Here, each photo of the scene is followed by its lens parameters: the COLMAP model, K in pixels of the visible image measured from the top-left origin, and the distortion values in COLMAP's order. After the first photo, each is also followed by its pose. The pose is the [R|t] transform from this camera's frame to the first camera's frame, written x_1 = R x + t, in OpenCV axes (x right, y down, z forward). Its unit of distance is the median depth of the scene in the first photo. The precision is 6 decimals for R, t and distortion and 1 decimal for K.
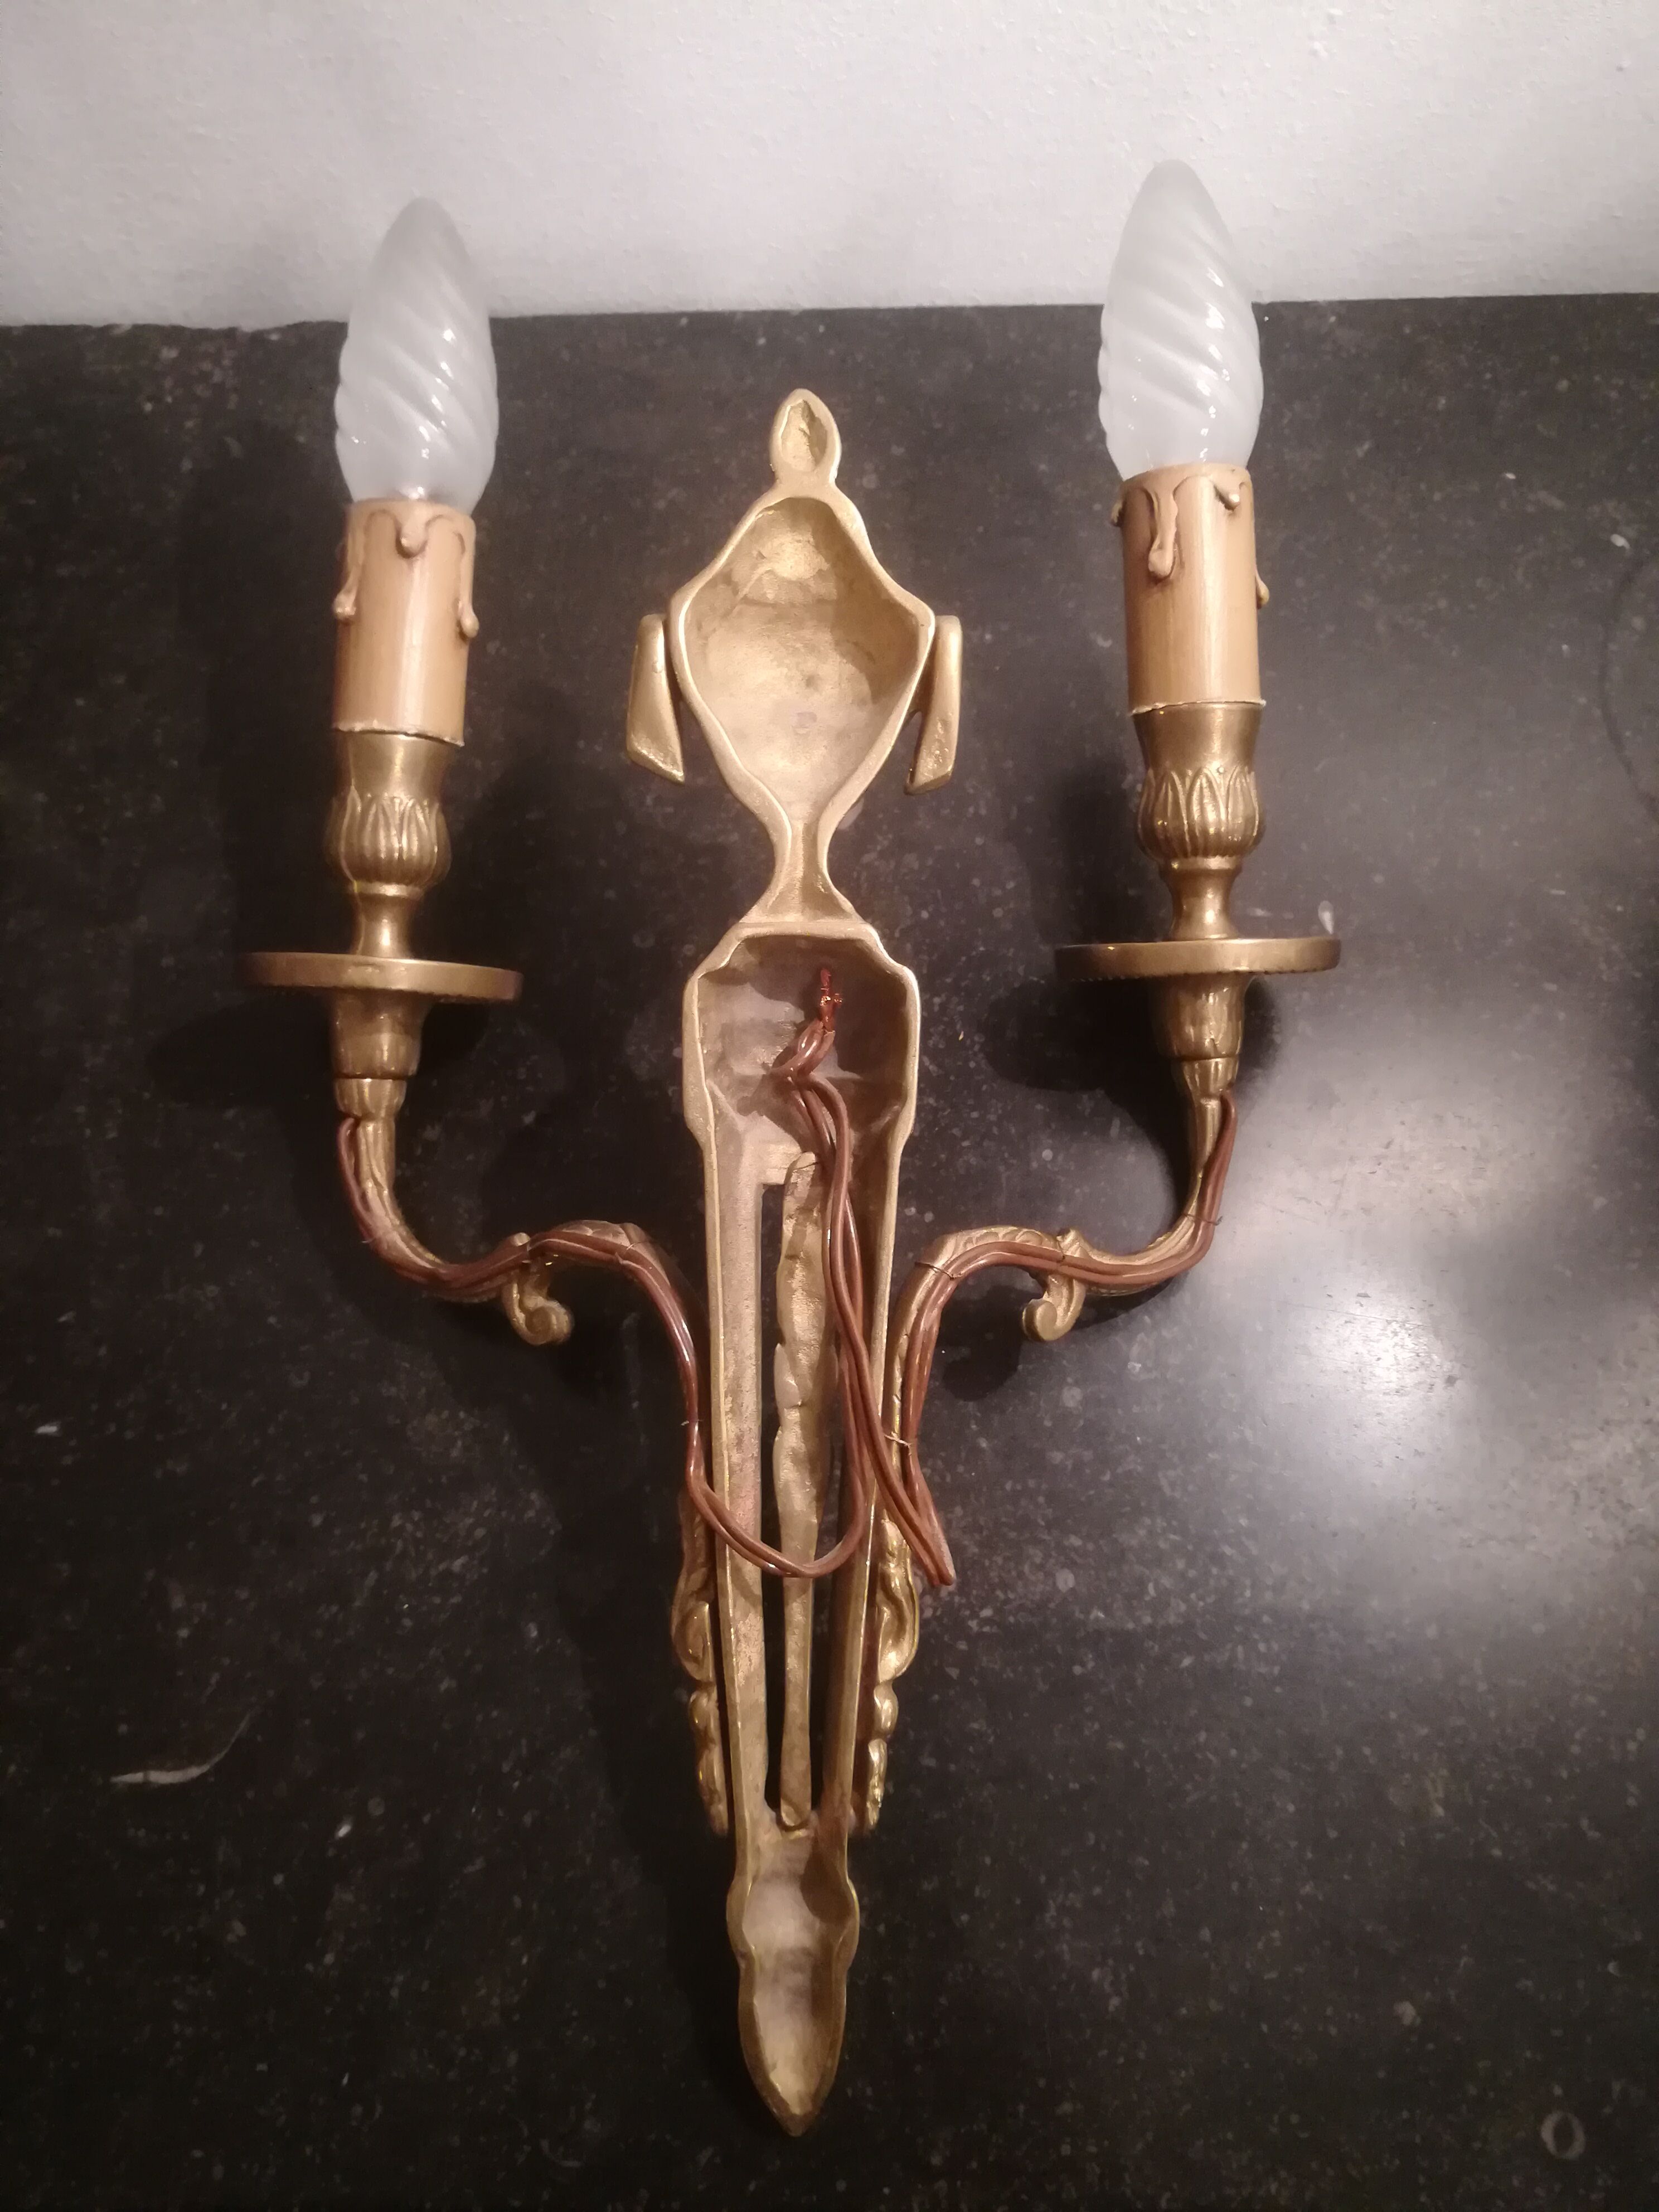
lens RADIAL K [[1688.2, 0, 839.3], [0, 1688.2, 1090.5], [0, 0, 1]] dist [0.031432, -0.095746]
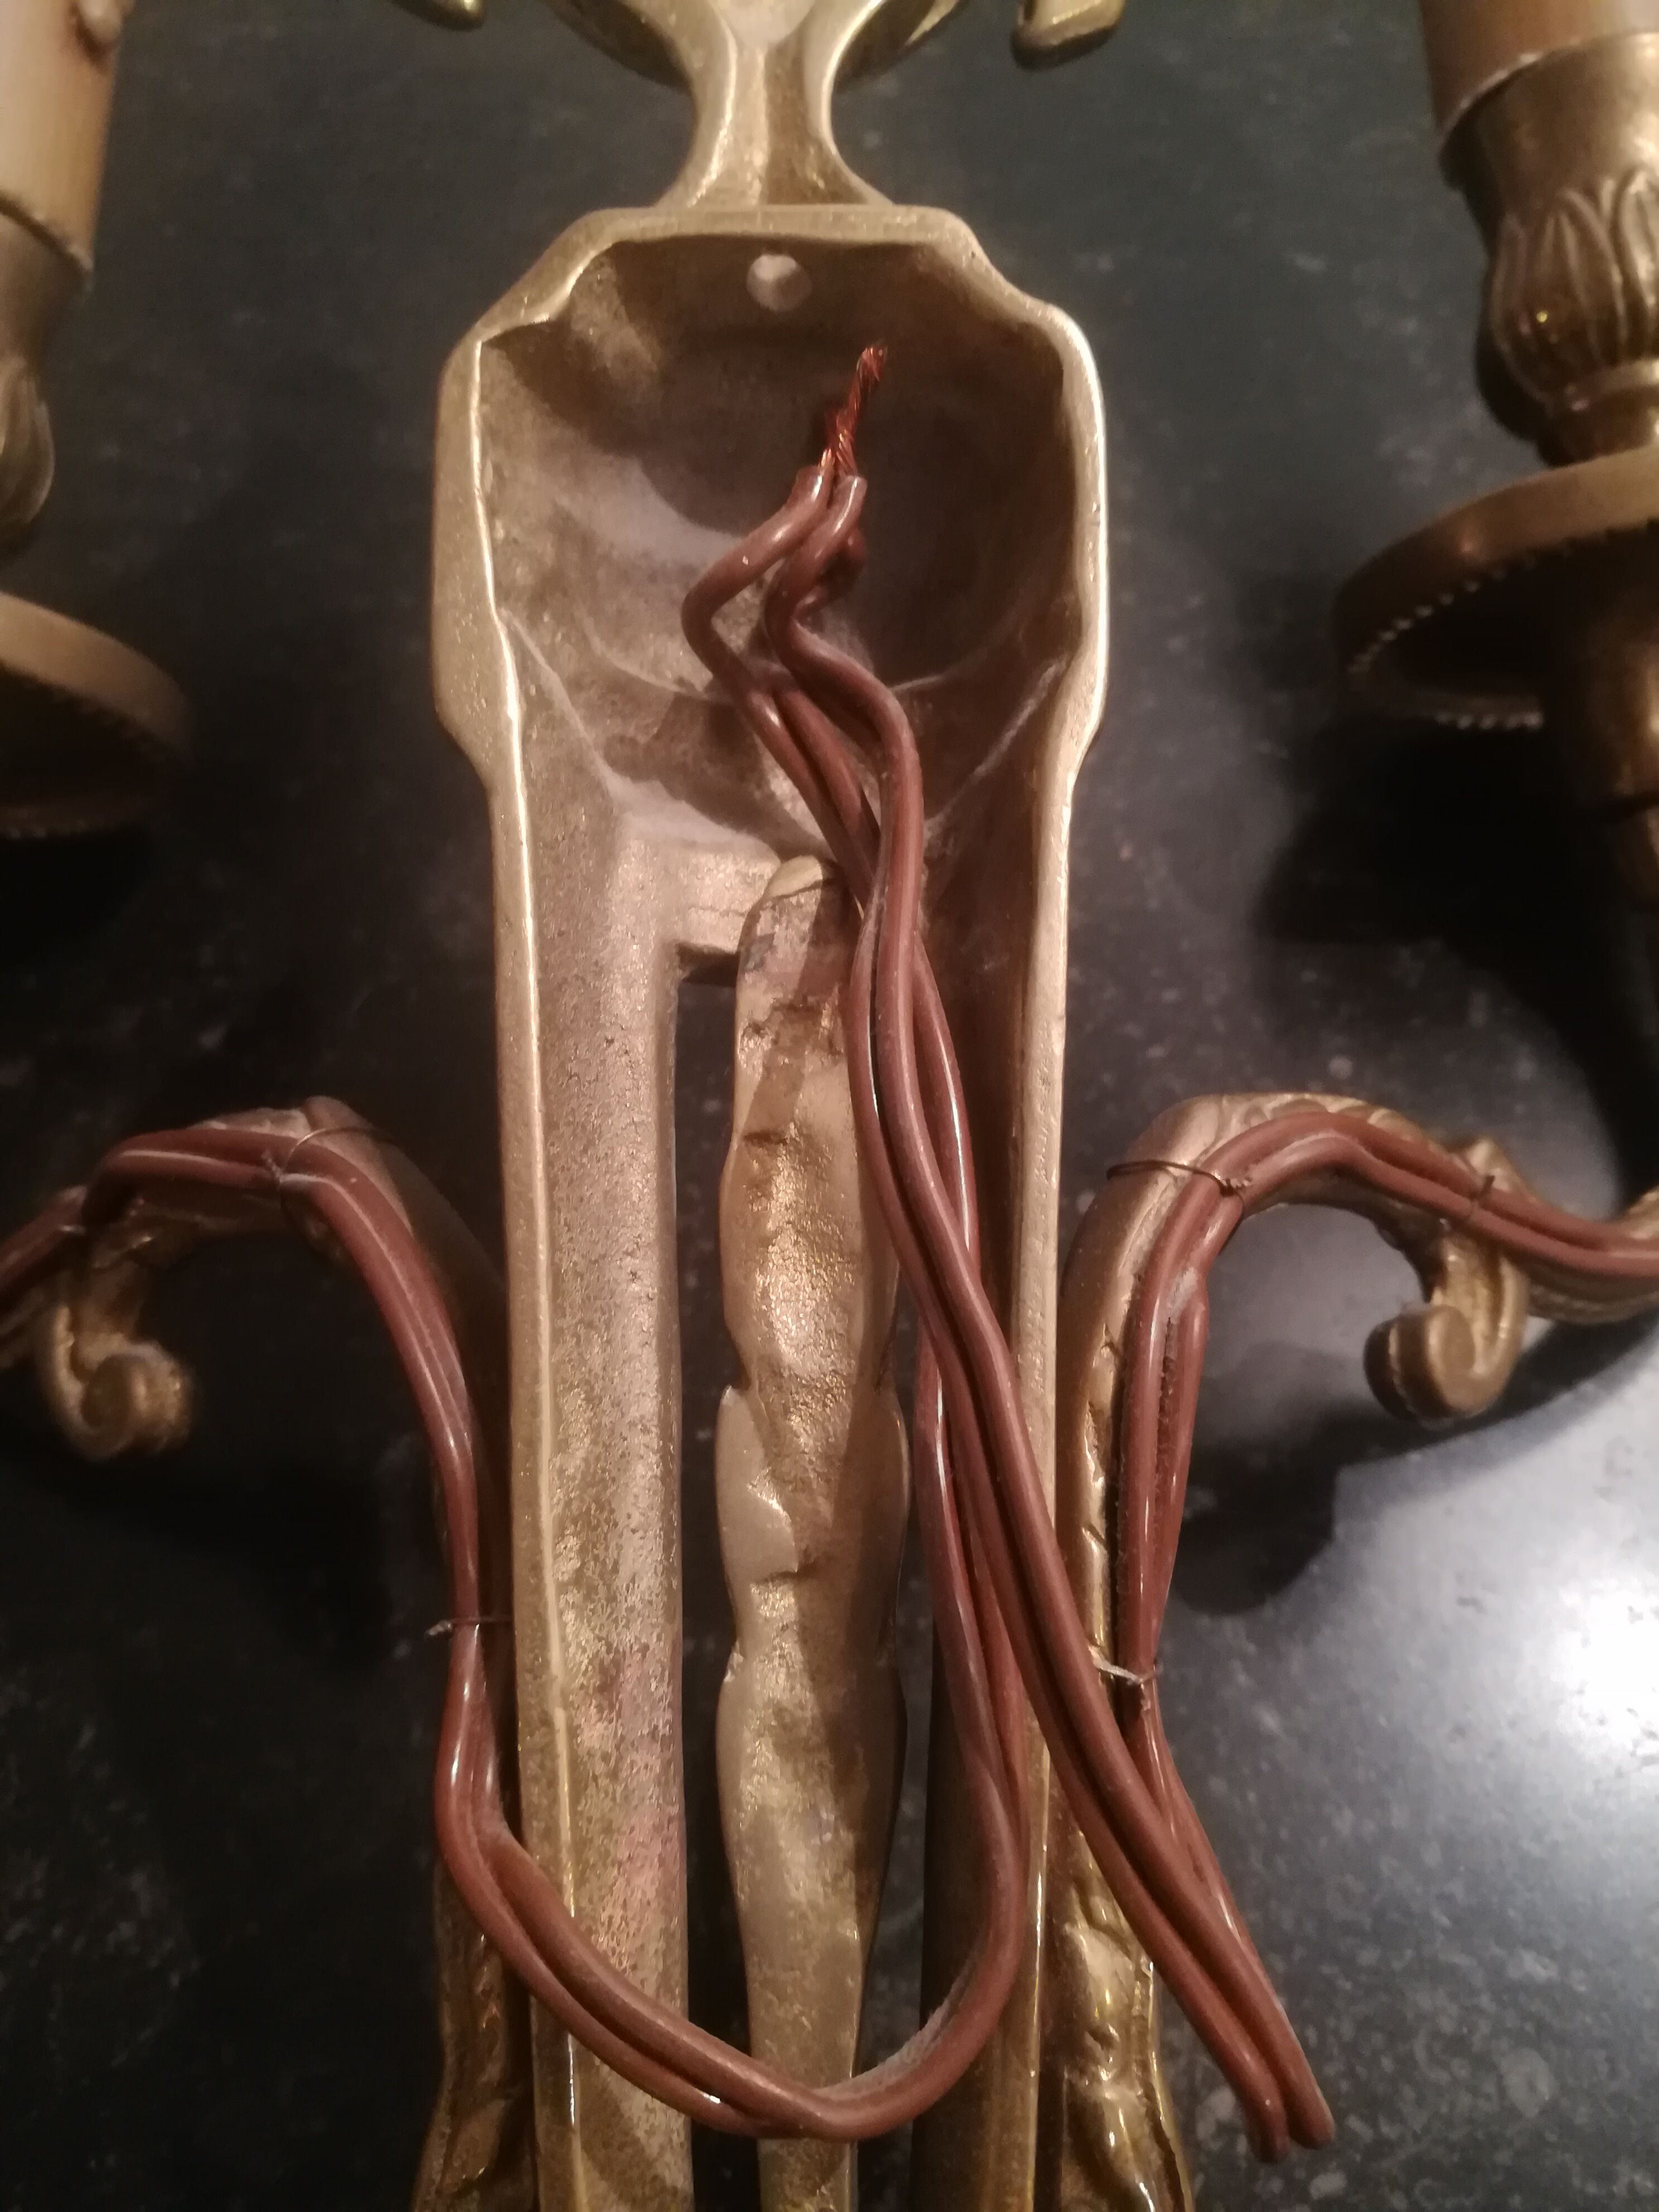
lens RADIAL K [[1834.0, 0, 829.5], [0, 1834.0, 1106.0], [0, 0, 1]] dist [-0.089631, 0.081667]
pose [[0.999462, -0.031314, -0.009704, -0.010615], [0.029056, 0.983207, -0.180165, 0.160292], [0.015183, 0.179786, 0.983589, 0.631095]]
